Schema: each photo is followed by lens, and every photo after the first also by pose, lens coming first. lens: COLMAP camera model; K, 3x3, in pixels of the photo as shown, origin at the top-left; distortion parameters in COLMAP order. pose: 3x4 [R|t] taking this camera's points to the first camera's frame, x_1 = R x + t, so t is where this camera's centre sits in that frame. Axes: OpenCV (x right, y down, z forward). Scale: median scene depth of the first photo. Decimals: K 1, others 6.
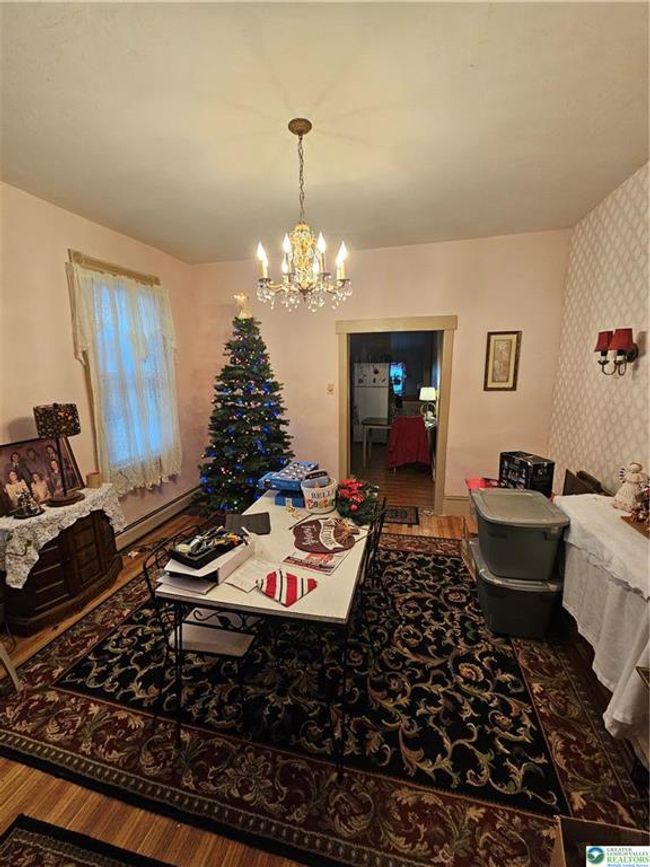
lens RADIAL K [[351.3, 0, 325.0], [0, 351.3, 433.5], [0, 0, 1]] dist [-0.001474, -0.000140]
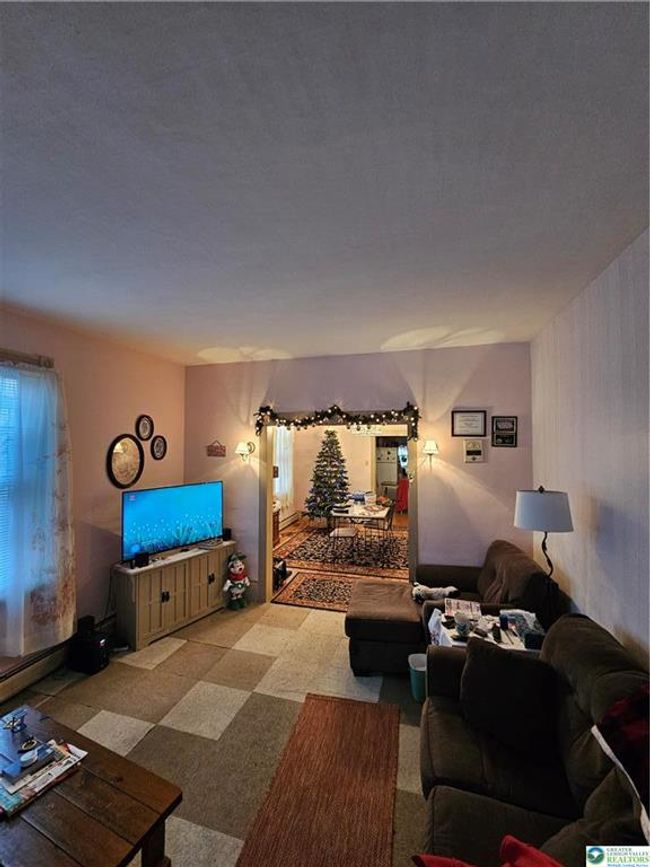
lens RADIAL K [[351.3, 0, 325.0], [0, 351.3, 433.5], [0, 0, 1]] dist [-0.001474, -0.000140]
pose [[0.999348, 0.012419, -0.033904, -0.182614], [-0.019410, 0.976549, -0.214420, 0.168912], [0.030446, 0.214938, 0.976153, -1.165500]]
